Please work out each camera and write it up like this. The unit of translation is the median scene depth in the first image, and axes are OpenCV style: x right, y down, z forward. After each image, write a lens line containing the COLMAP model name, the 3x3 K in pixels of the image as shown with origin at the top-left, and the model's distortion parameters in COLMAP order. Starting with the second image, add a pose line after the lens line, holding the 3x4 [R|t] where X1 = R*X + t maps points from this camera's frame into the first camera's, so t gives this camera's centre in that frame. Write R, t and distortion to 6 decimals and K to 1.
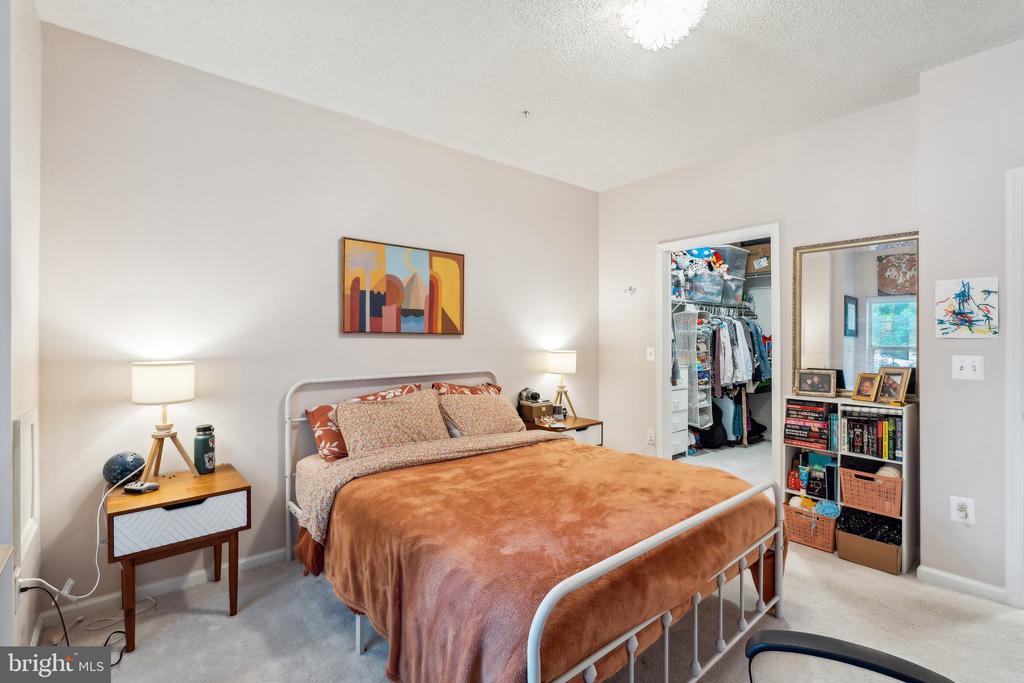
lens RADIAL K [[467.9, 0, 515.4], [0, 467.9, 345.2], [0, 0, 1]] dist [0.003507, -0.000816]
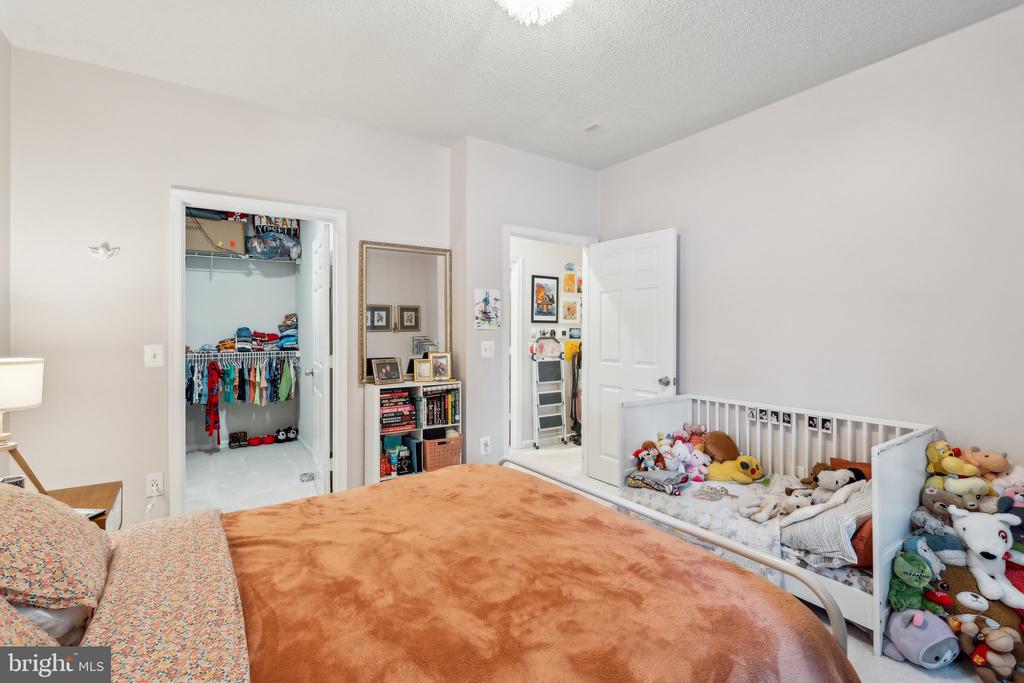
lens RADIAL K [[467.9, 0, 515.4], [0, 467.9, 345.2], [0, 0, 1]] dist [0.003507, -0.000816]
pose [[0.108509, -0.038204, 0.993361, -0.447514], [0.016941, 0.999187, 0.036577, -0.015932], [-0.993951, 0.012860, 0.109068, 0.671527]]
